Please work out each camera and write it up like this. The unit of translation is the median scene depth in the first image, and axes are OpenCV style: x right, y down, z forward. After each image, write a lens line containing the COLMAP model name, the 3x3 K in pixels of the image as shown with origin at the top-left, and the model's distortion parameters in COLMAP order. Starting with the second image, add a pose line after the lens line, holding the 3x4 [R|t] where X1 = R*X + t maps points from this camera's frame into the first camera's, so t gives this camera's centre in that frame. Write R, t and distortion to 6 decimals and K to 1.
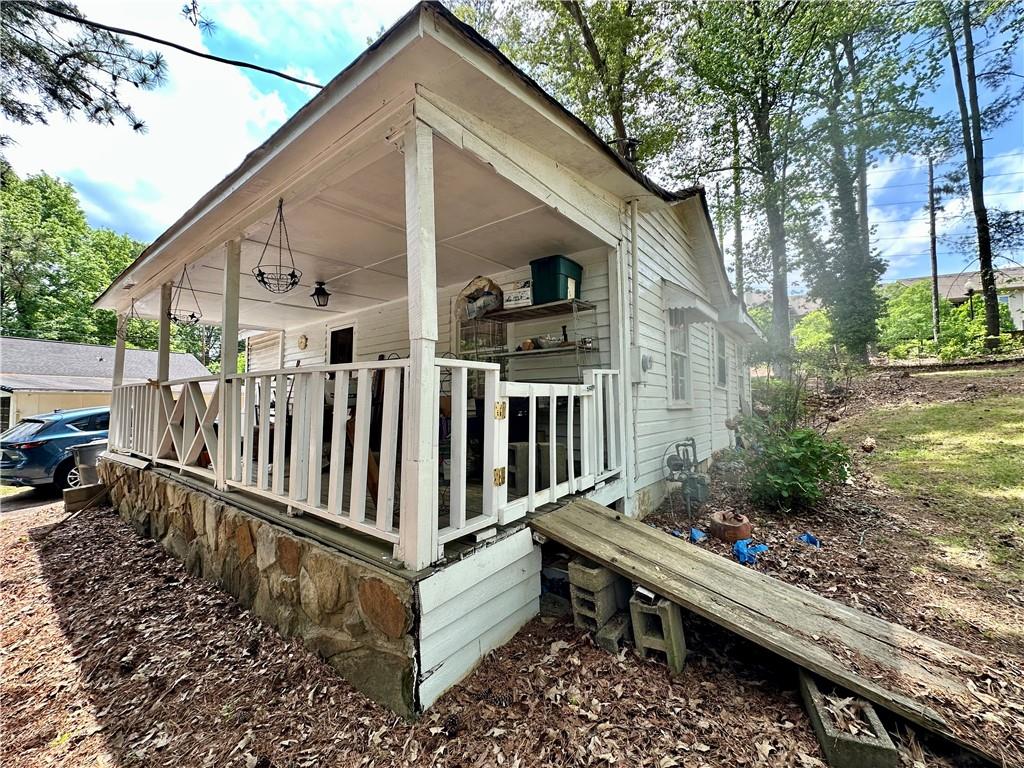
lens RADIAL K [[410.4, 0, 510.2], [0, 410.4, 385.7], [0, 0, 1]] dist [0.000387, 0.000045]
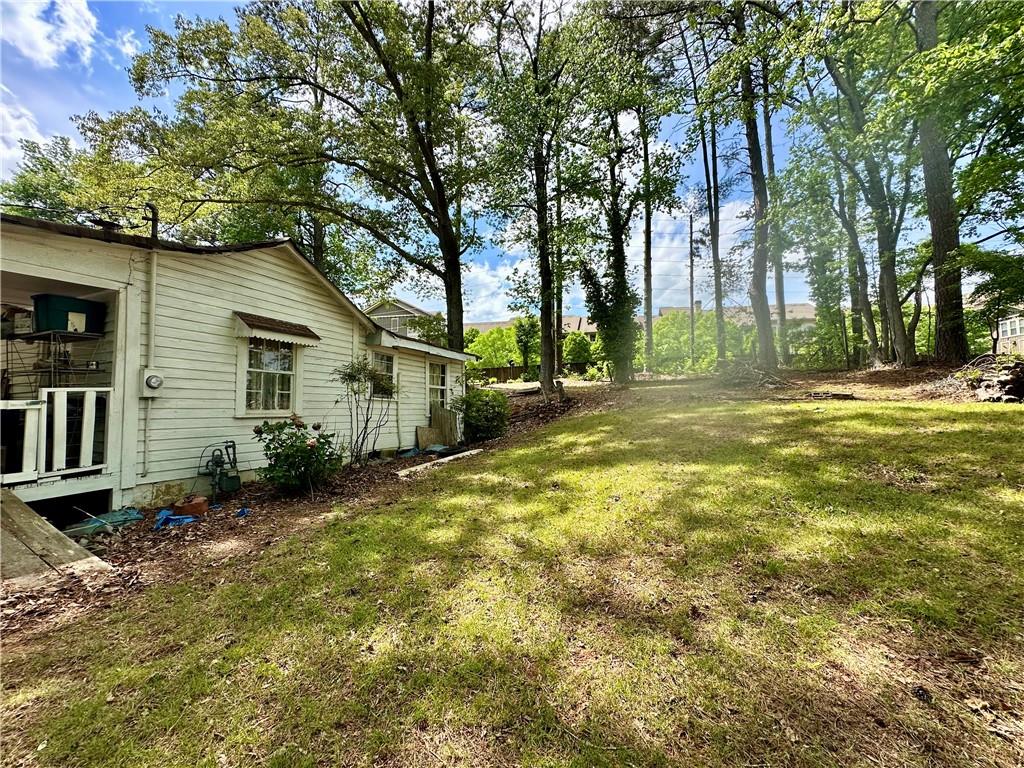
lens RADIAL K [[410.4, 0, 510.2], [0, 410.4, 385.7], [0, 0, 1]] dist [0.000387, 0.000045]
pose [[0.973435, 0.015718, 0.228424, 0.231700], [-0.012543, 0.999804, -0.015345, -0.008068], [-0.228620, 0.012072, 0.973441, -0.099765]]
